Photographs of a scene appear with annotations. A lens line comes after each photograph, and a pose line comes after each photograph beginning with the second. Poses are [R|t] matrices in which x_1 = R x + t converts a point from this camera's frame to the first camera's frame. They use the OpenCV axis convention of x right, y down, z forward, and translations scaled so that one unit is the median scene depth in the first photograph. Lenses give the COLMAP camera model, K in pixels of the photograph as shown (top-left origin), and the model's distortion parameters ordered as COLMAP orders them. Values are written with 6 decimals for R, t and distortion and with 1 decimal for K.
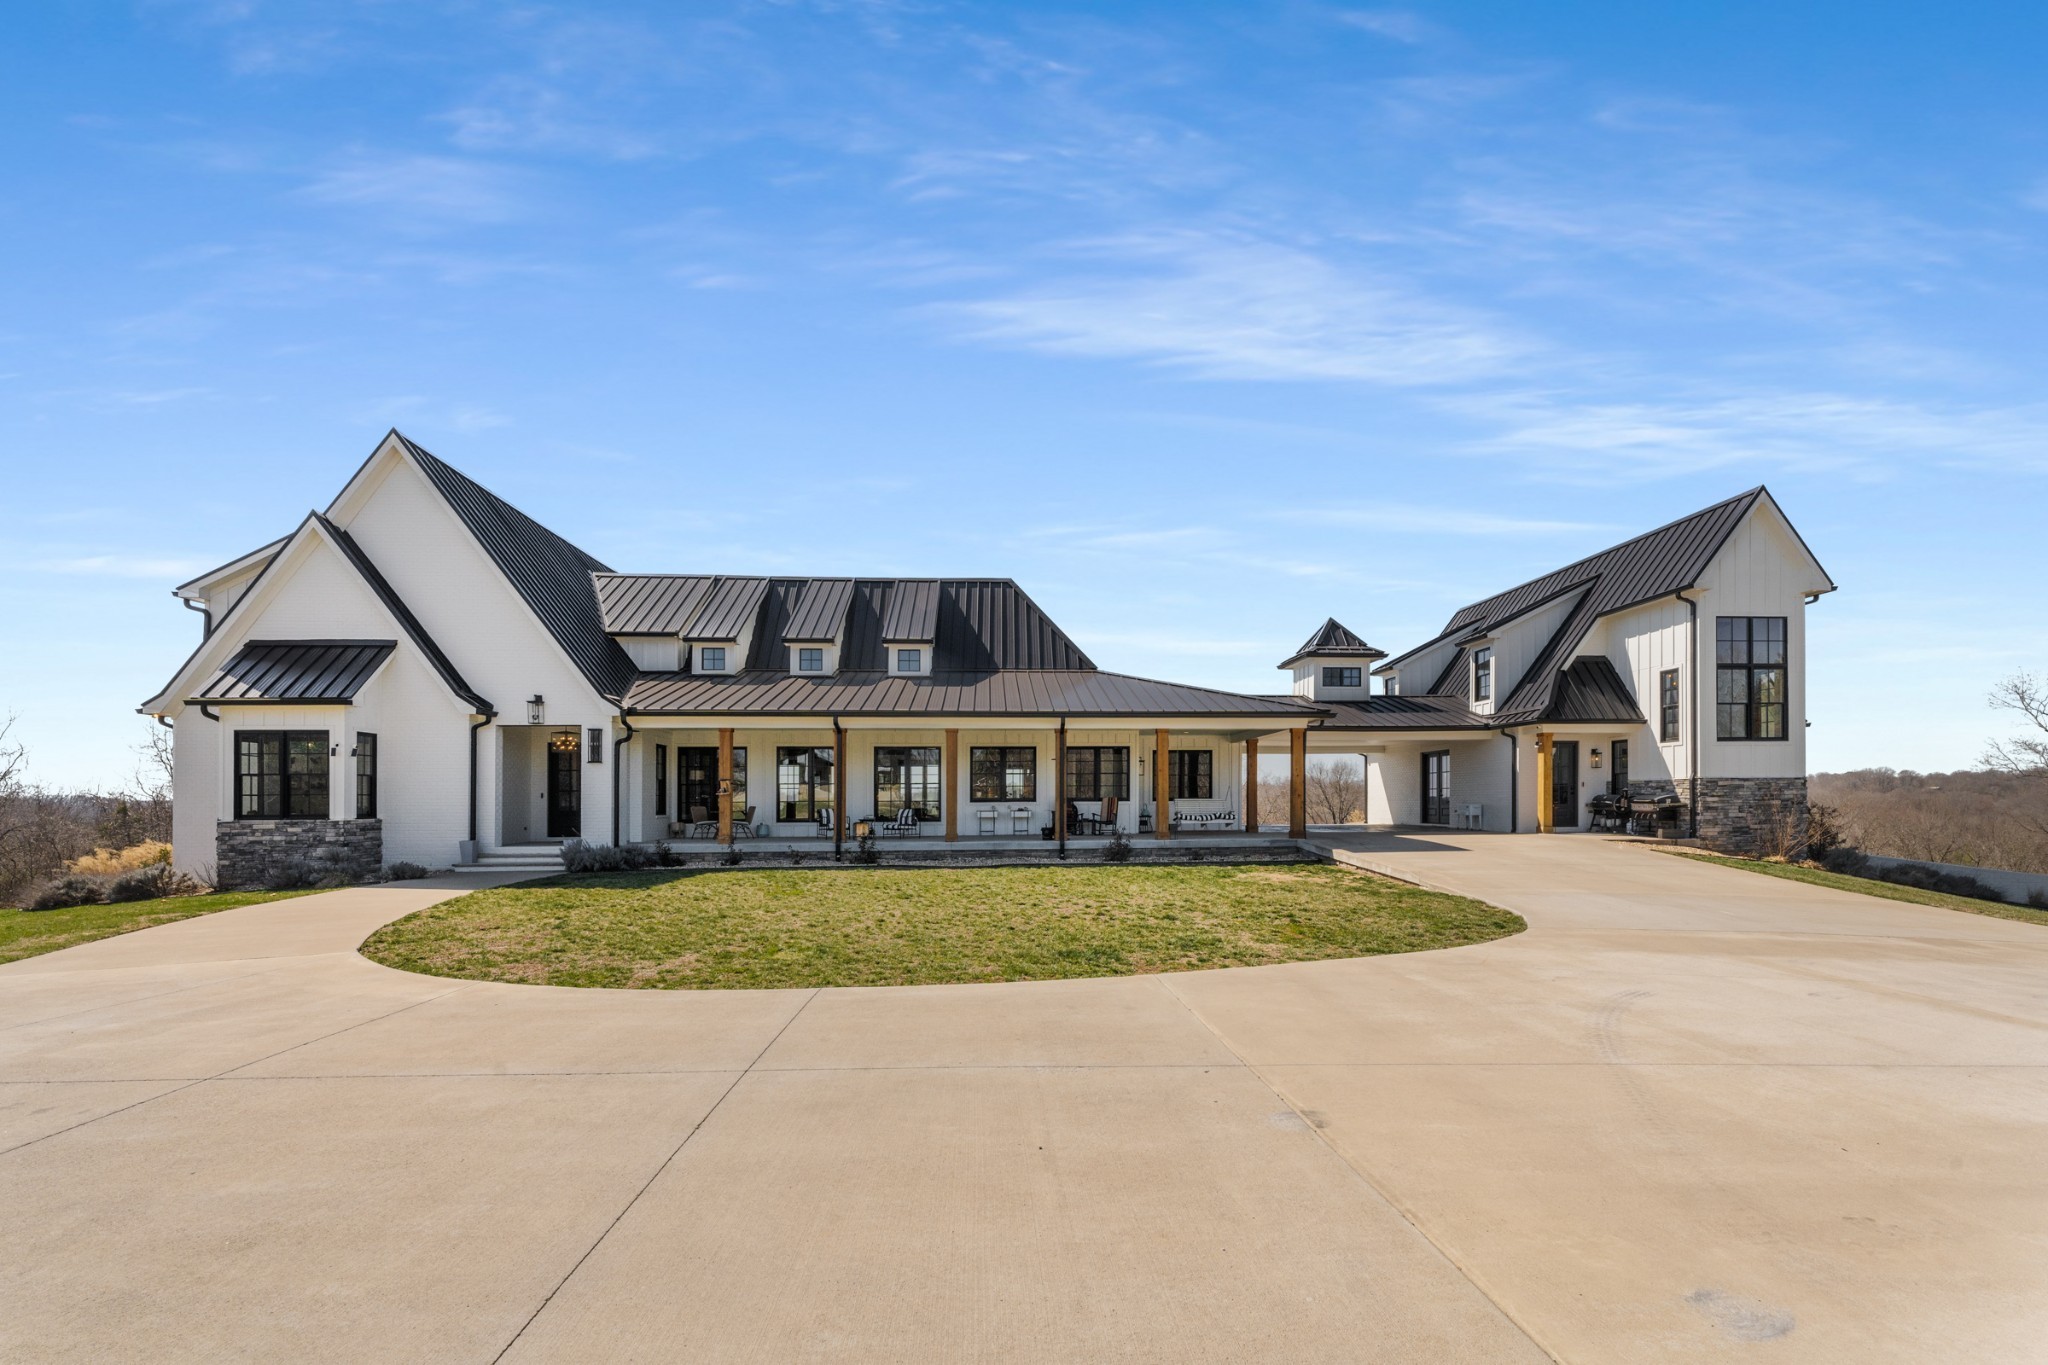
lens RADIAL K [[898.4, 0, 1020.9], [0, 898.4, 799.4], [0, 0, 1]] dist [-0.001115, -0.000072]
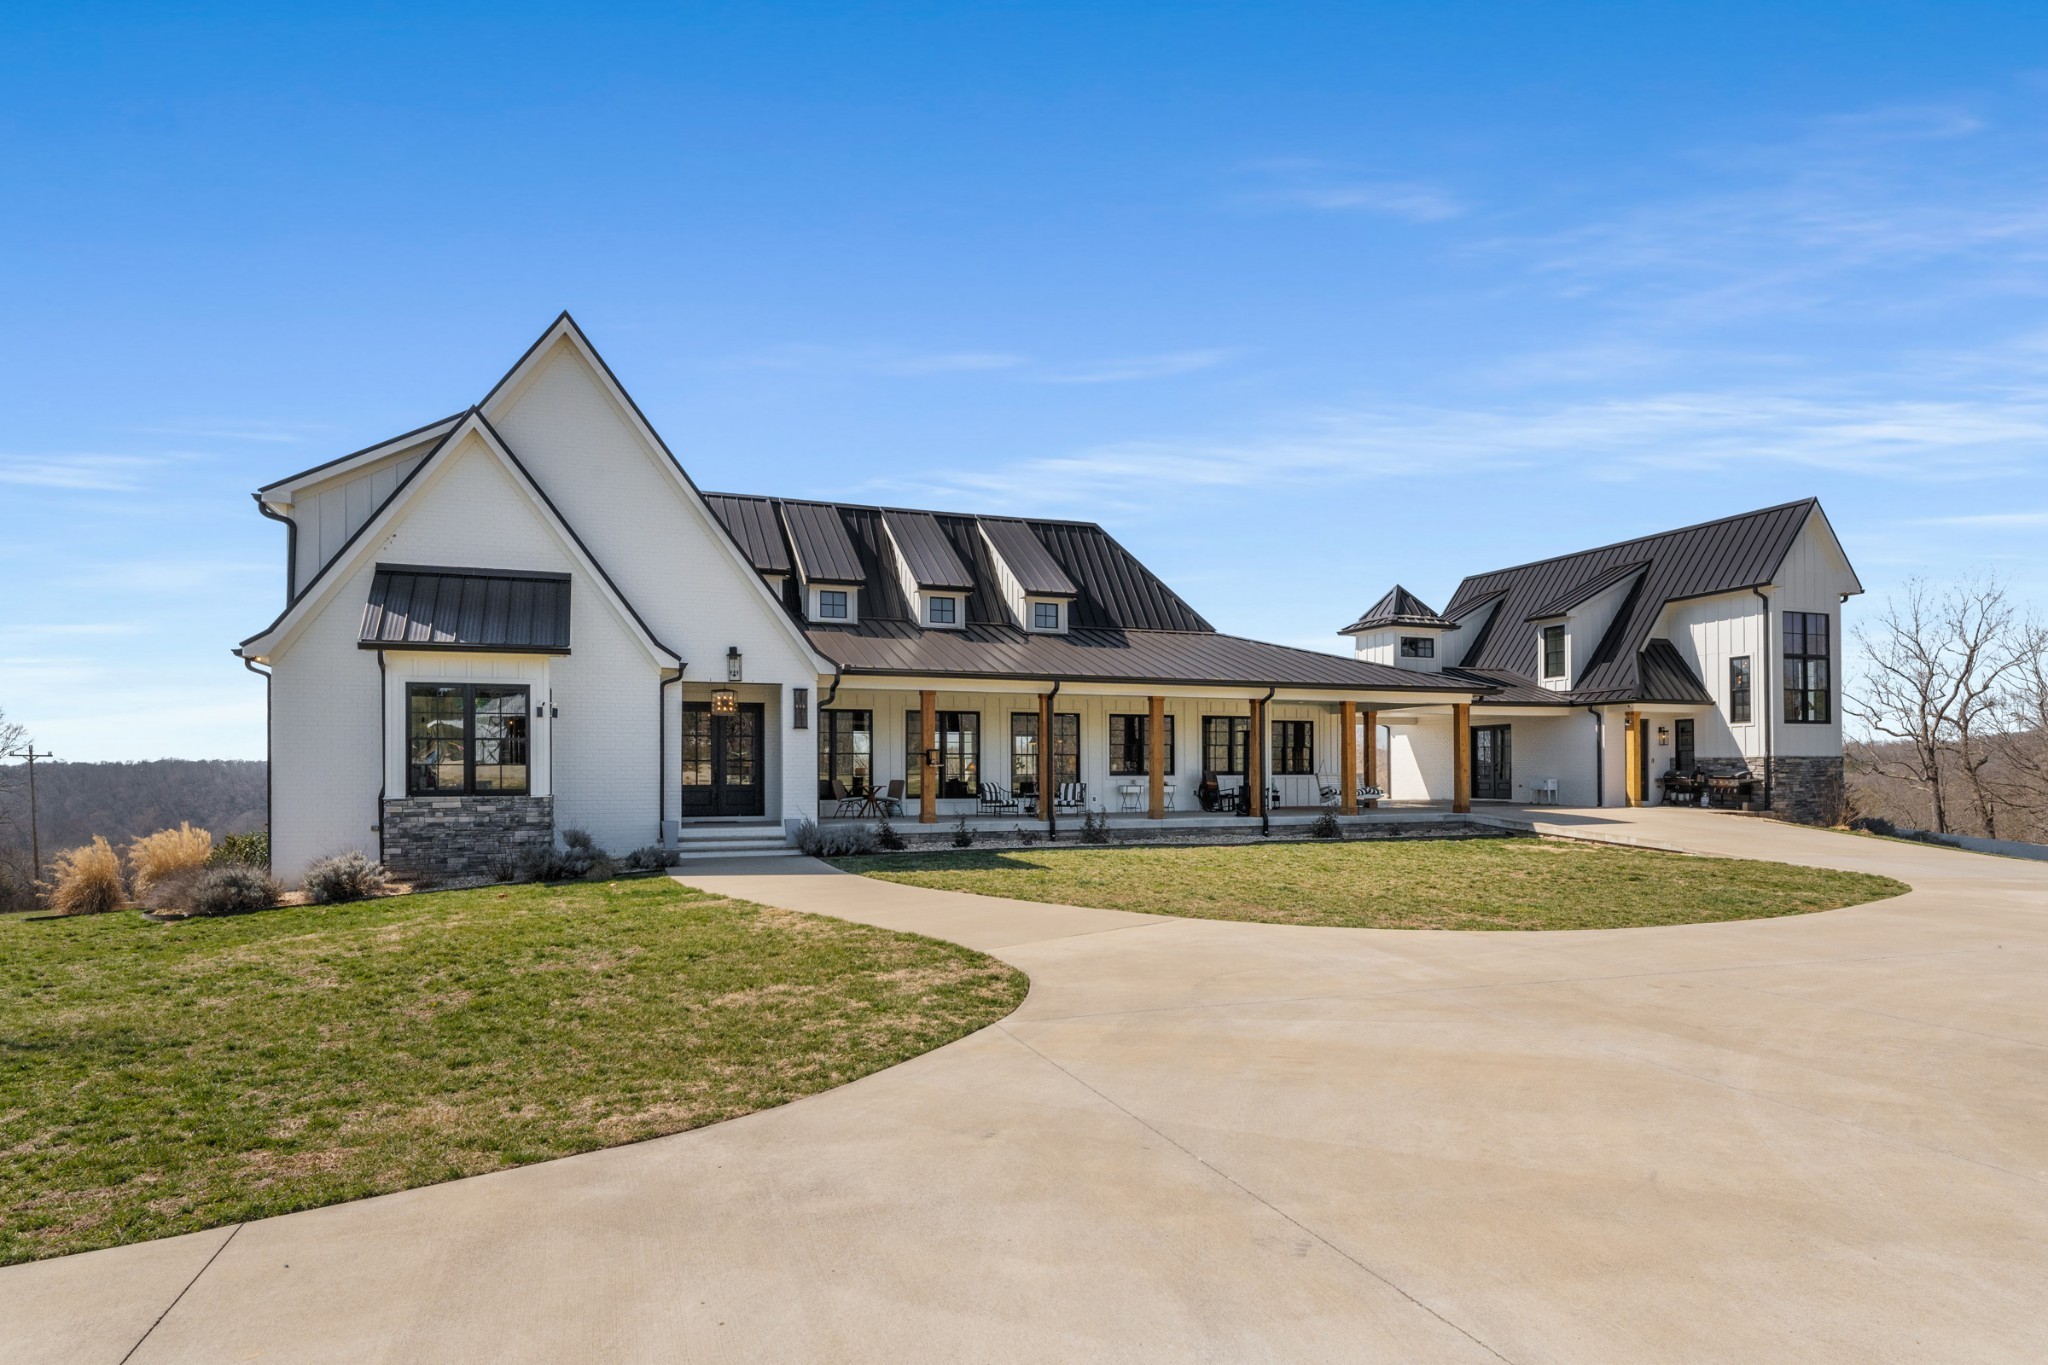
lens RADIAL K [[1175.6, 0, 1020.6], [0, 1175.6, 751.1], [0, 0, 1]] dist [-0.000111, 0.000024]
pose [[0.956254, 0.009381, 0.292387, -0.529244], [-0.004847, 0.999857, -0.016227, -0.002159], [-0.292498, 0.014100, 0.956162, -0.108931]]
